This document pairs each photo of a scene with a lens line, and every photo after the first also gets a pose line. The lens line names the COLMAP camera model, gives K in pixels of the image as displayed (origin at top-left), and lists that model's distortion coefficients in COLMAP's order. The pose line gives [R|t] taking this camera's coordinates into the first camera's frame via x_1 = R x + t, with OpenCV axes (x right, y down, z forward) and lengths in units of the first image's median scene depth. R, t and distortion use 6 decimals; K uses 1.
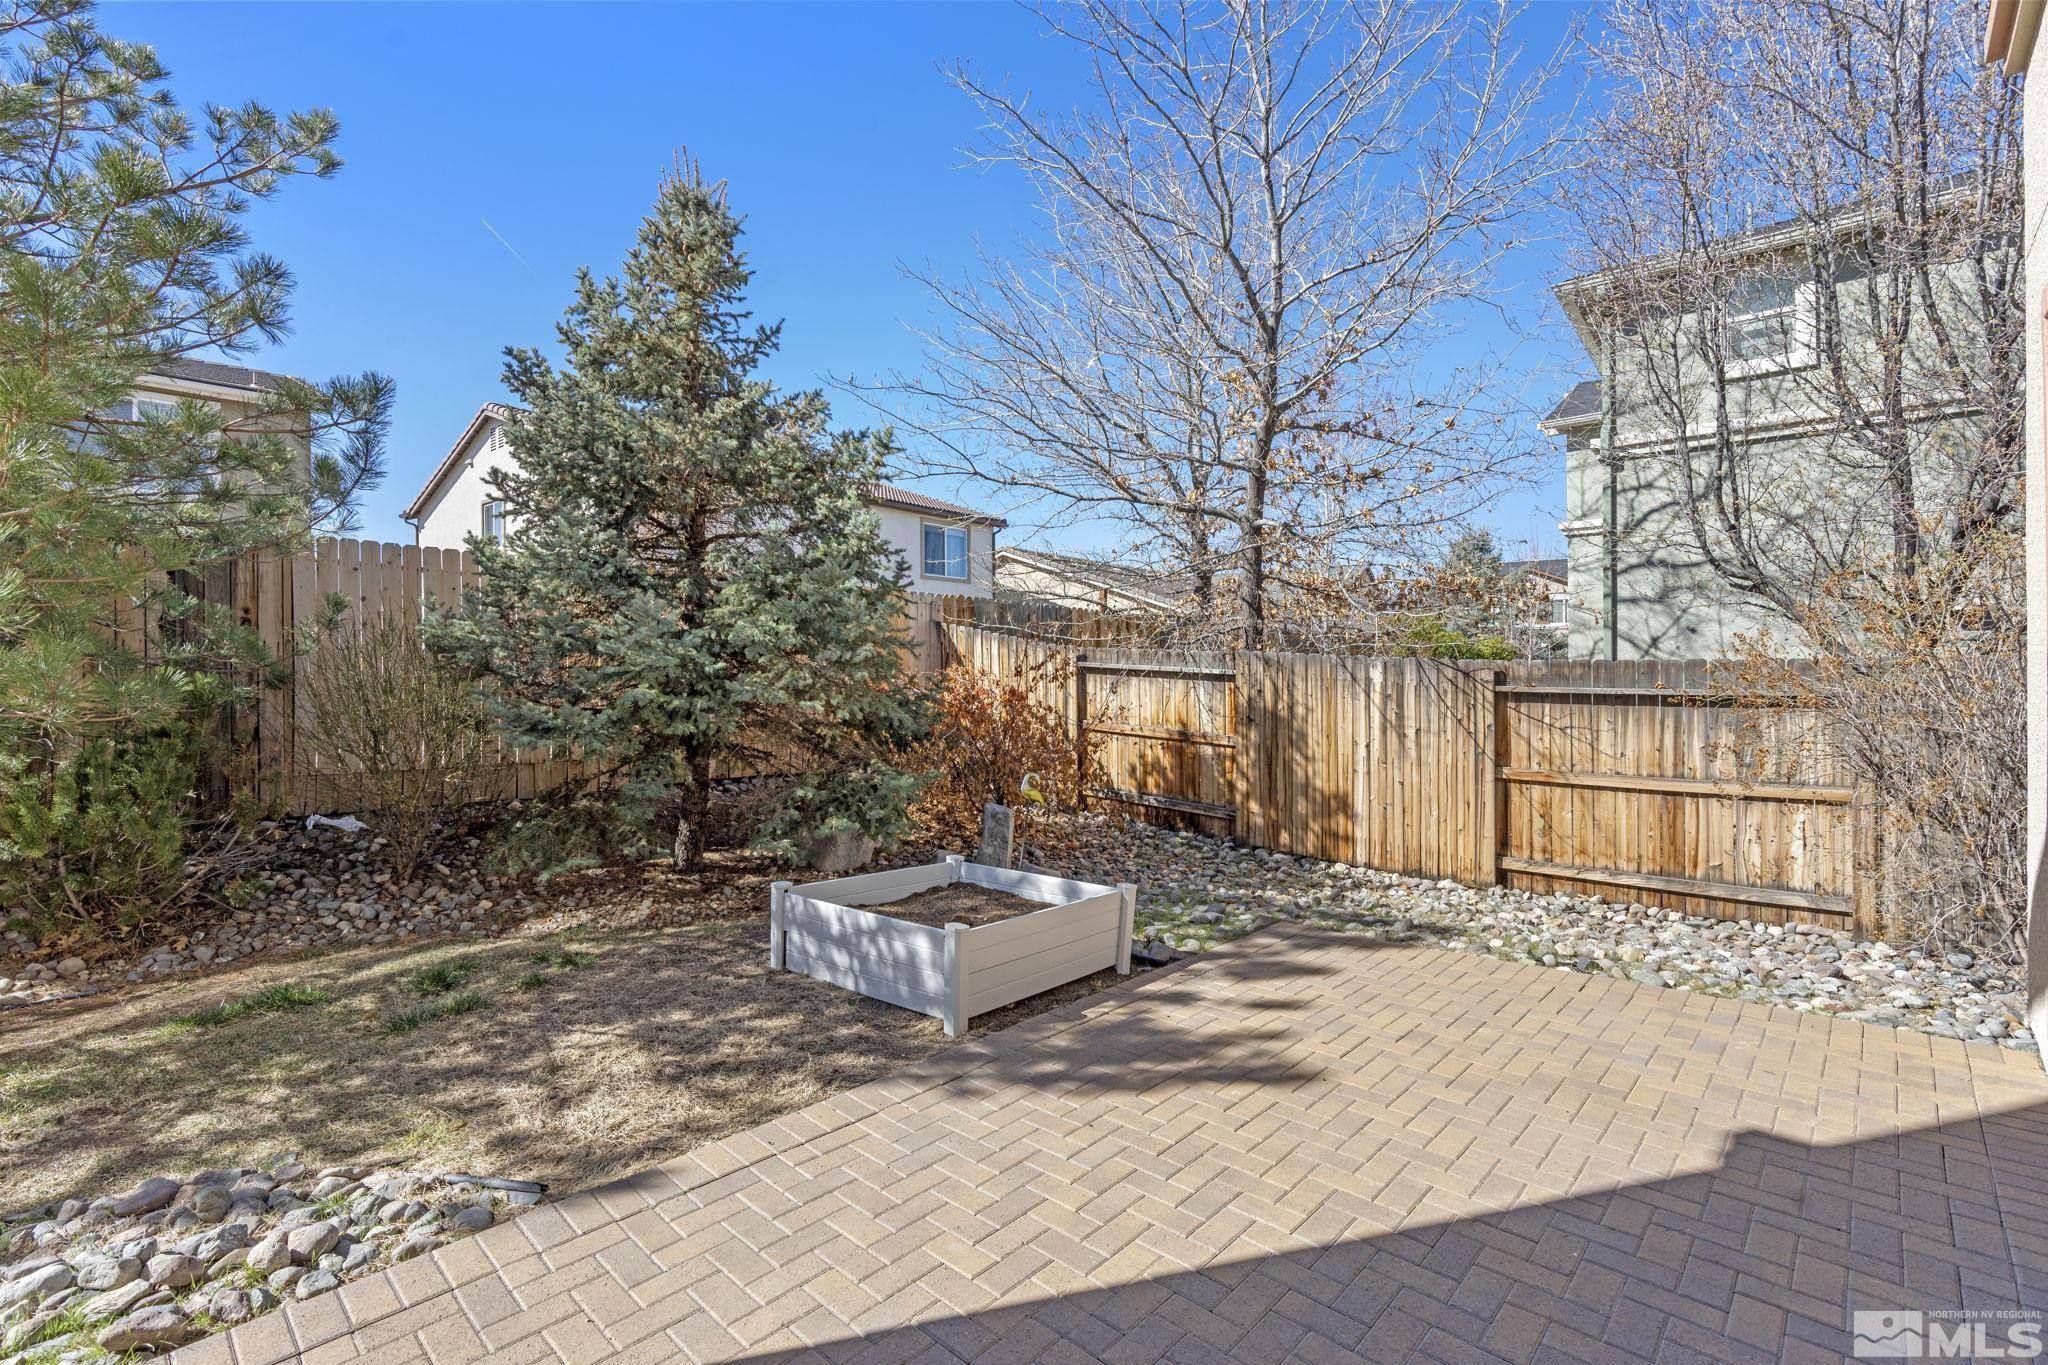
lens RADIAL K [[931.2, 0, 1038.2], [0, 931.2, 675.3], [0, 0, 1]] dist [-0.023212, 0.003448]
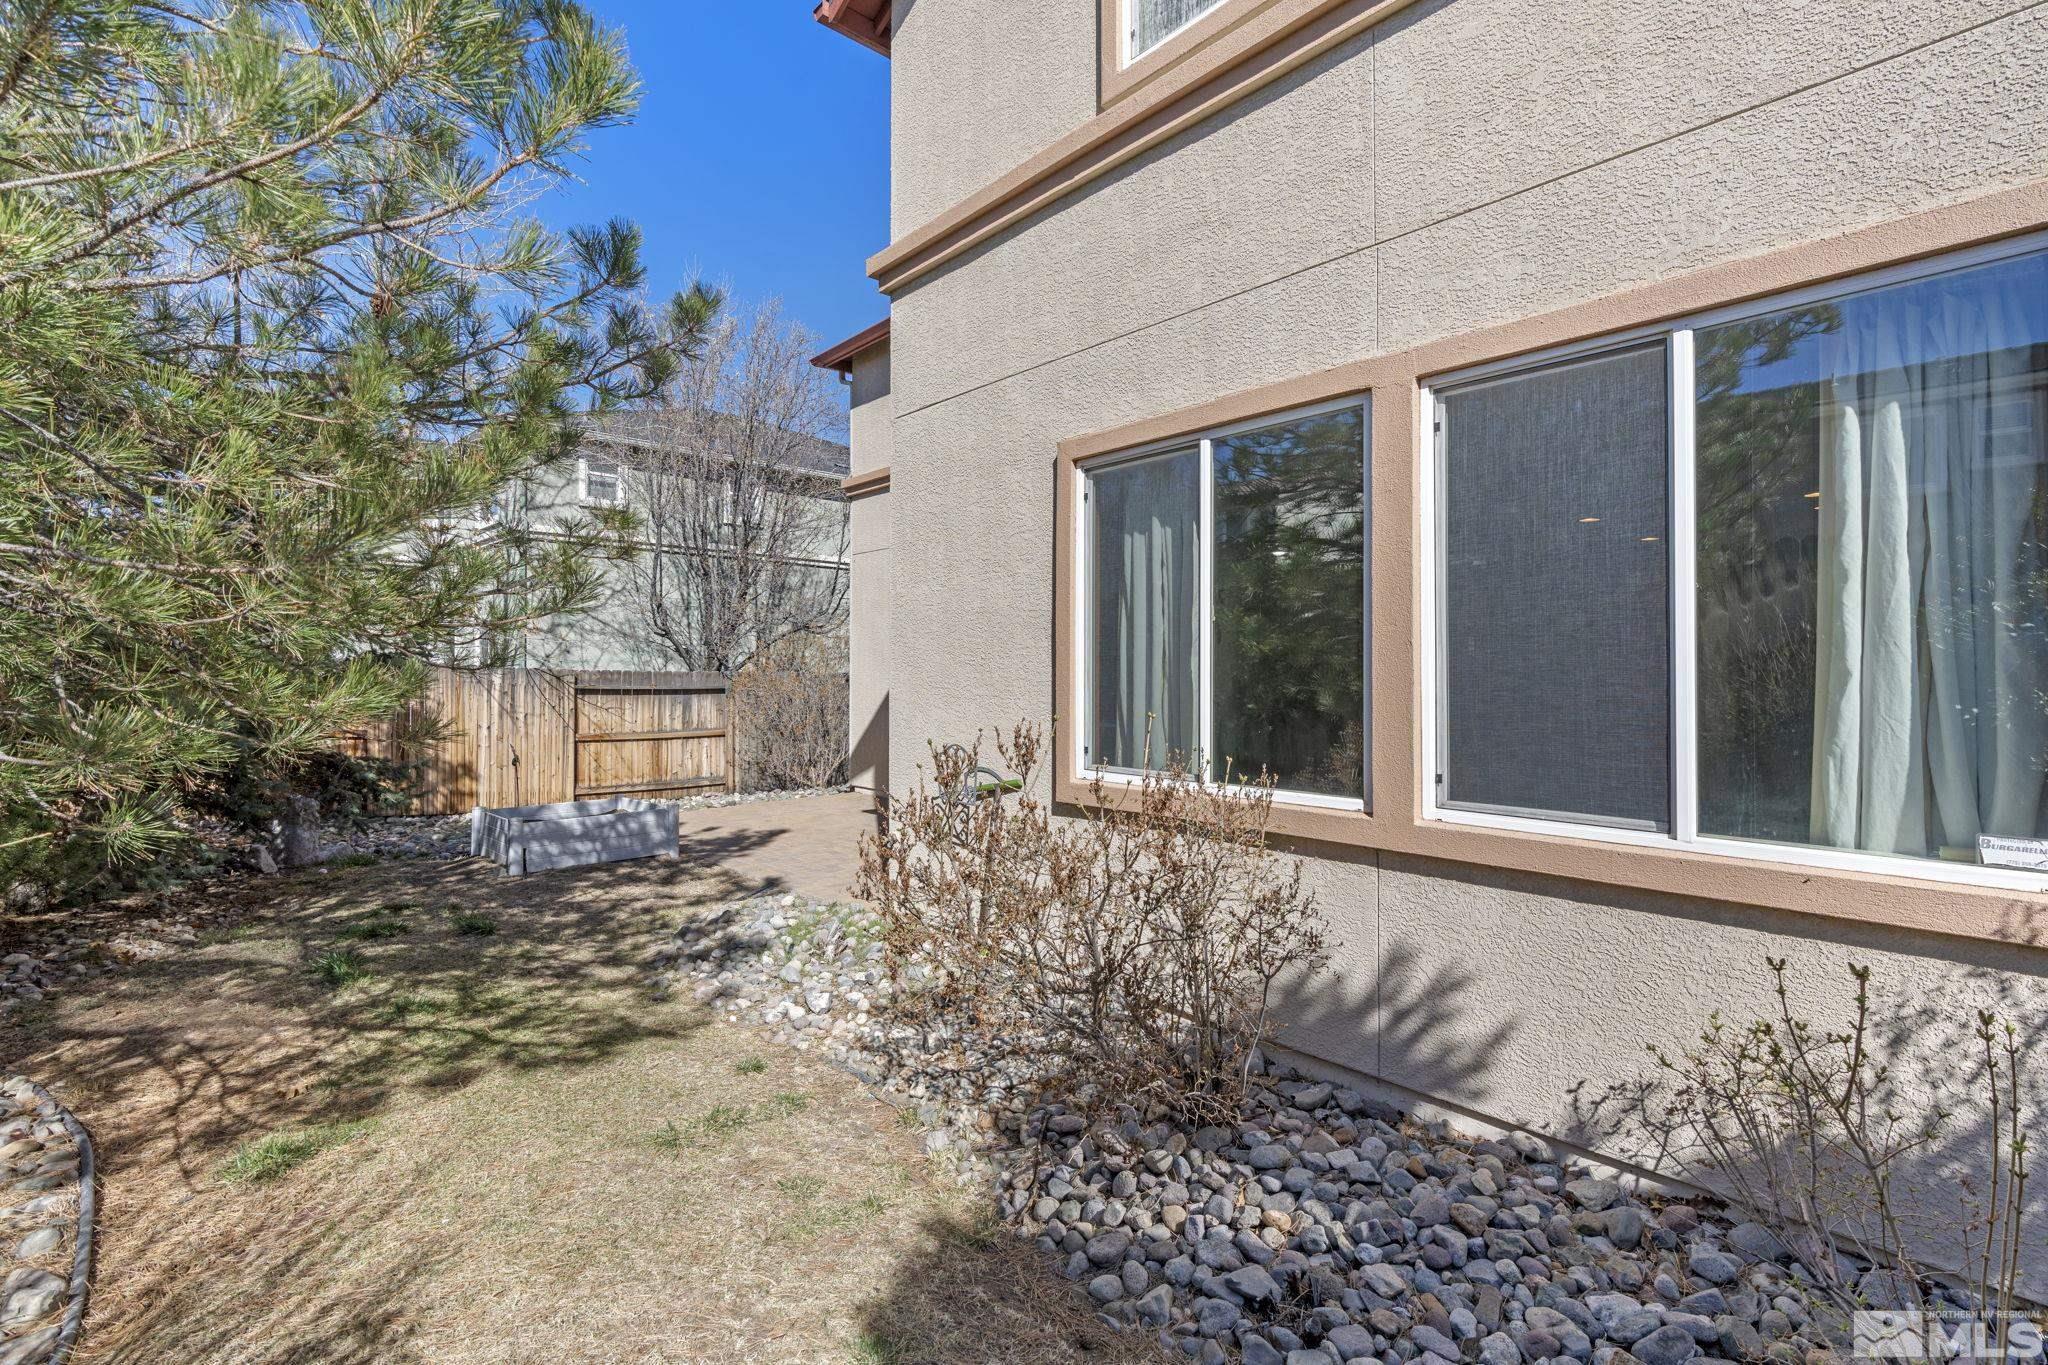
lens RADIAL K [[931.2, 0, 1024.3], [0, 931.2, 673.8], [0, 0, 1]] dist [-0.023212, 0.003448]
pose [[0.108905, 0.007274, 0.994026, -1.069063], [-0.001523, 0.999973, -0.007150, 0.001748], [-0.994051, -0.000735, 0.108913, 0.015355]]
